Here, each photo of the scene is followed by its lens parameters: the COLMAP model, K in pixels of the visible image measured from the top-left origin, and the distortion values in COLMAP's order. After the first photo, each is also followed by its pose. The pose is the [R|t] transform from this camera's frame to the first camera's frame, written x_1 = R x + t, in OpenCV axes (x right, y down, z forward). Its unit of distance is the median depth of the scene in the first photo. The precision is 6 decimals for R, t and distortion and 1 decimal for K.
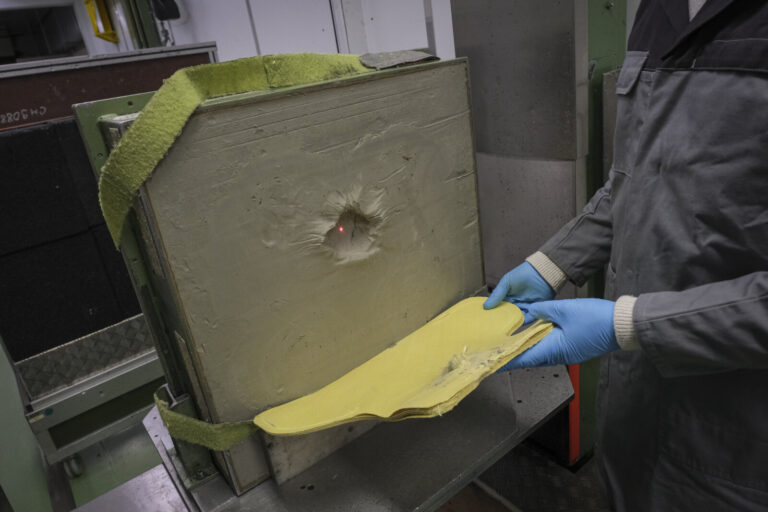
lens RADIAL K [[522.1, 0, 385.7], [0, 522.1, 258.4], [0, 0, 1]] dist [-0.030929, 0.016877]
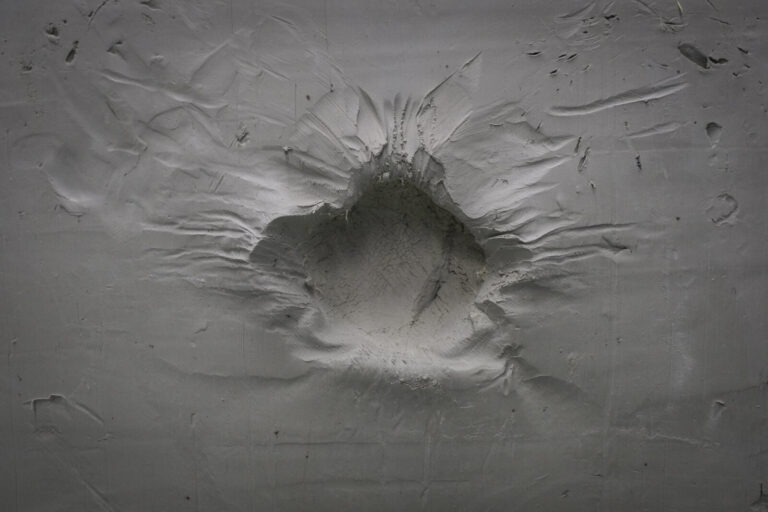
lens RADIAL K [[654.8, 0, 388.5], [0, 654.8, 252.3], [0, 0, 1]] dist [-0.005255, -0.027120]
pose [[0.784276, 0.178022, -0.594322, 0.136709], [-0.331984, 0.929683, -0.159615, 0.000483], [0.524116, 0.322488, 0.788229, 0.740027]]
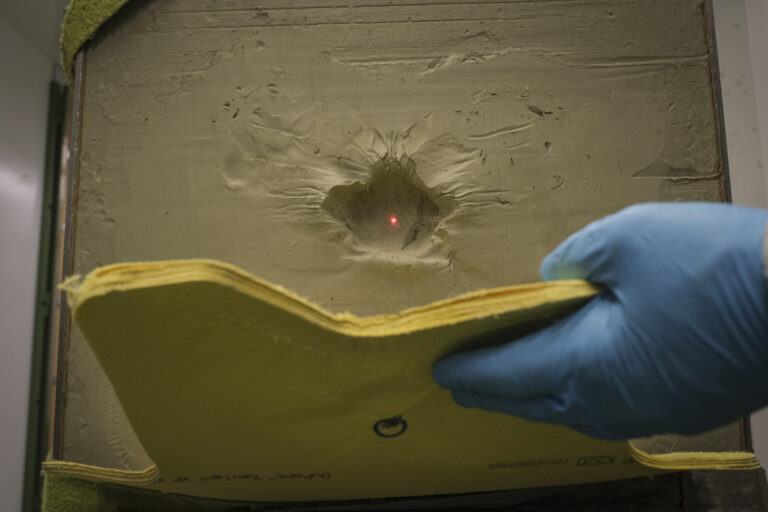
lens RADIAL K [[744.9, 0, 379.9], [0, 744.9, 255.5], [0, 0, 1]] dist [-0.054144, 0.000000]
pose [[0.772949, 0.030313, -0.633743, 0.423683], [-0.327049, 0.874965, -0.357037, 0.275412], [0.543680, 0.483236, 0.686217, 0.493579]]
